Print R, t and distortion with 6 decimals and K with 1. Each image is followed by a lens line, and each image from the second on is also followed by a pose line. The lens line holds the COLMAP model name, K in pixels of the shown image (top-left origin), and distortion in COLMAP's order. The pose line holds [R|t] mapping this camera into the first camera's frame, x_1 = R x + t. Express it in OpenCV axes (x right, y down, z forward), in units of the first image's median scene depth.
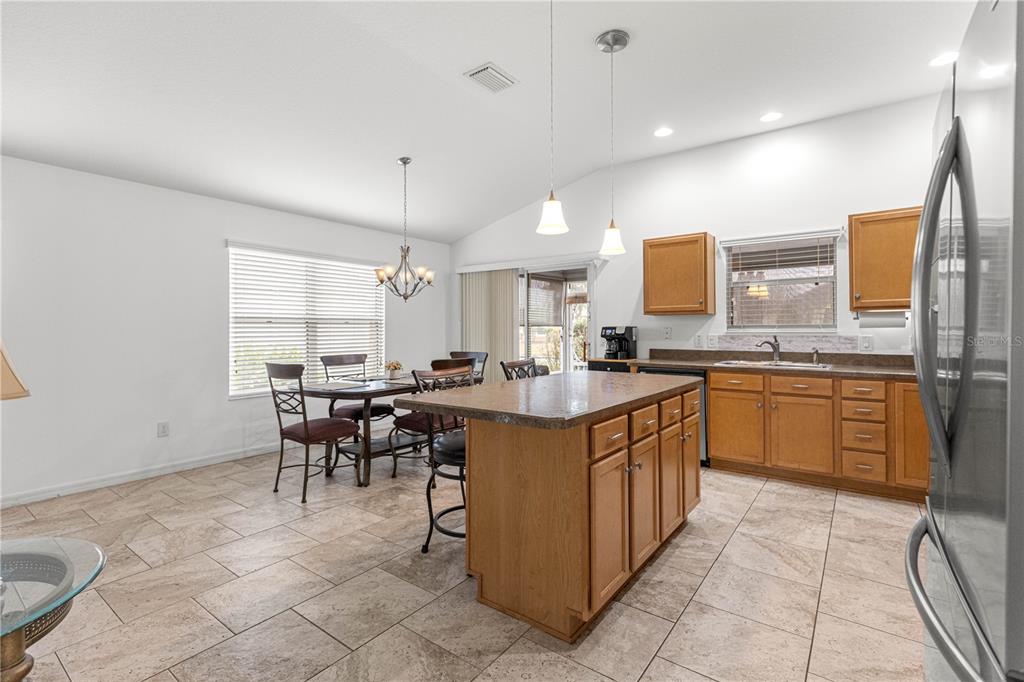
lens RADIAL K [[461.9, 0, 495.0], [0, 461.9, 329.1], [0, 0, 1]] dist [0.001835, -0.000153]
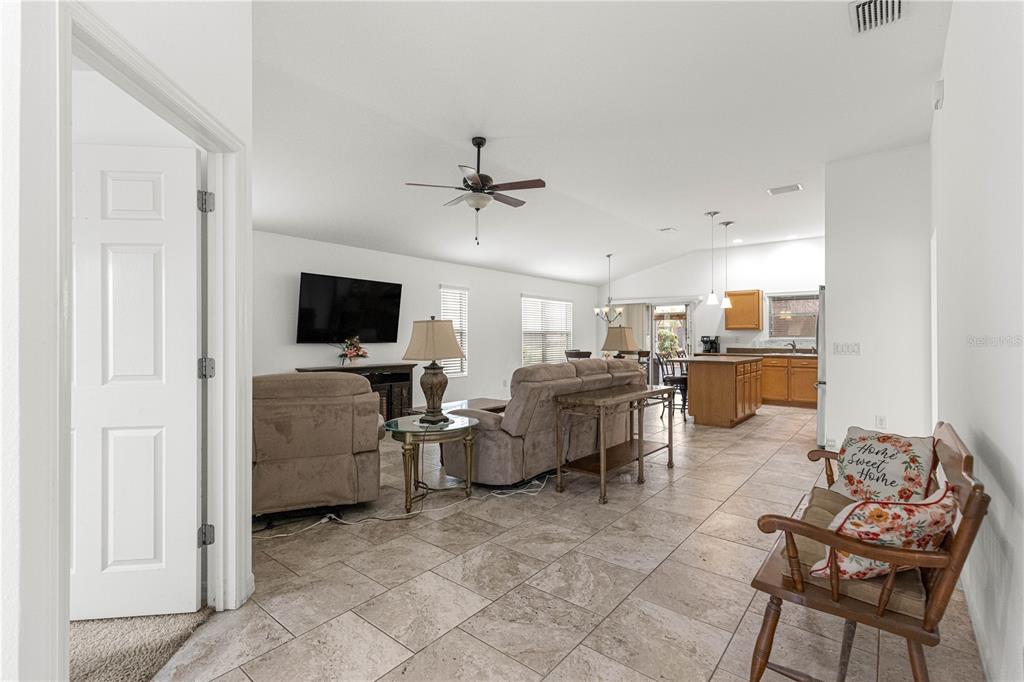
lens RADIAL K [[461.9, 0, 506.7], [0, 461.9, 337.2], [0, 0, 1]] dist [0.001835, -0.000153]
pose [[0.999160, 0.002215, -0.040909, -0.610961], [-0.002284, 0.999996, -0.001630, 0.004763], [0.040905, 0.001722, 0.999162, -1.155382]]
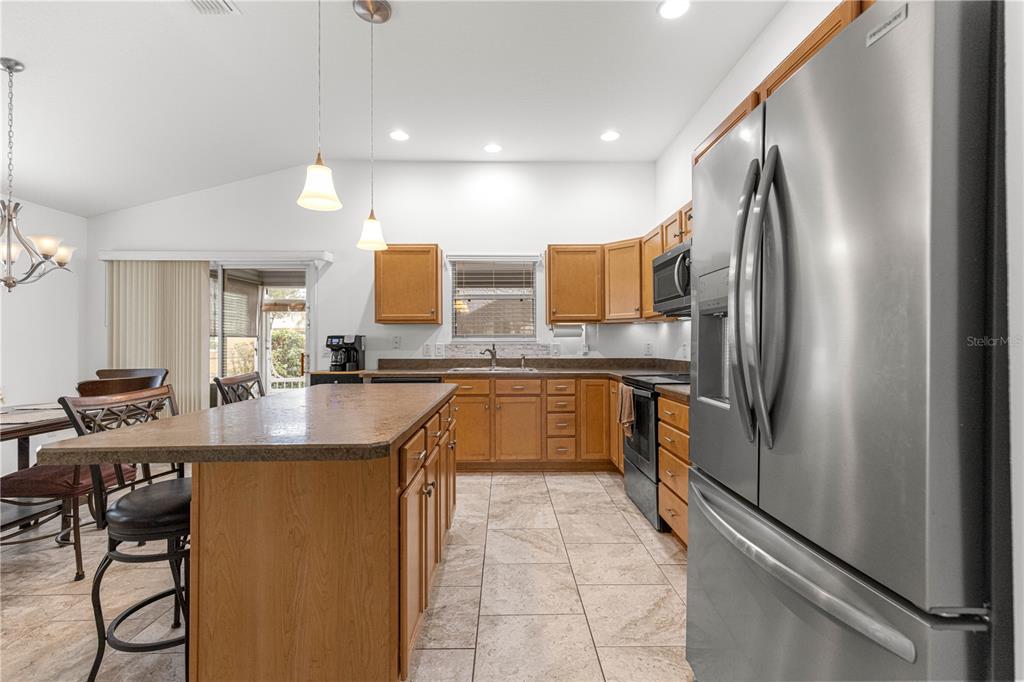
lens RADIAL K [[461.9, 0, 513.5], [0, 461.9, 338.4], [0, 0, 1]] dist [0.001835, -0.000153]
pose [[0.782207, 0.005935, 0.622990, -0.055051], [-0.000351, 0.999959, -0.009085, 0.010719], [-0.623018, 0.006887, 0.782177, 0.097067]]
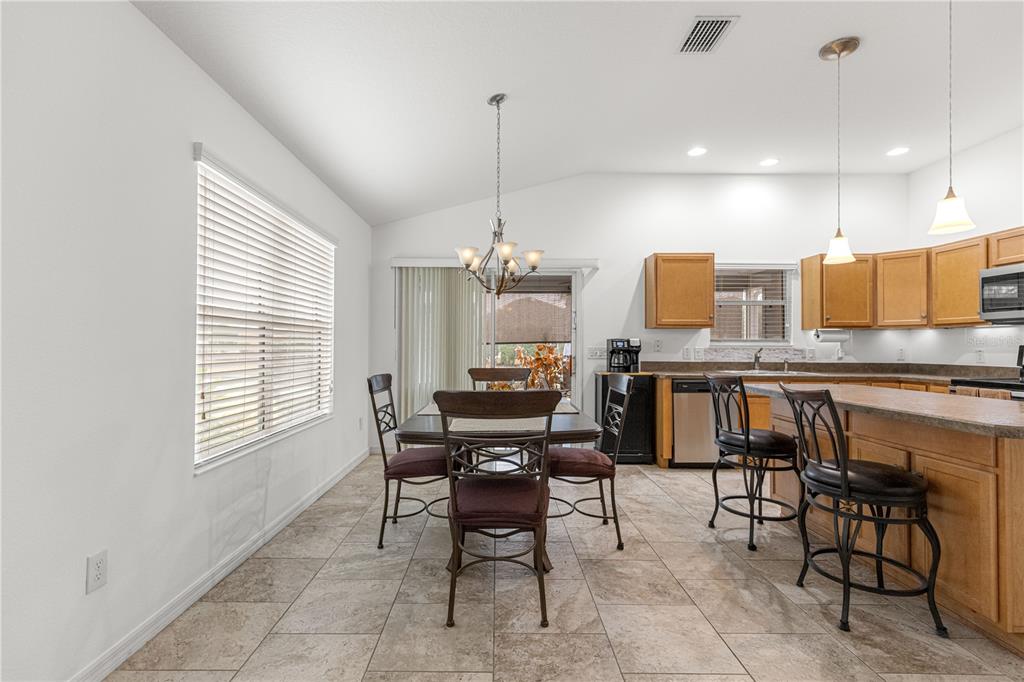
lens RADIAL K [[471.1, 0, 494.1], [0, 471.1, 341.4], [0, 0, 1]] dist [0.001374, 0.000332]
pose [[0.802413, 0.014740, 0.596587, -0.675714], [-0.010138, 0.999887, -0.011069, 0.017029], [-0.596683, 0.002834, 0.802472, 0.454139]]
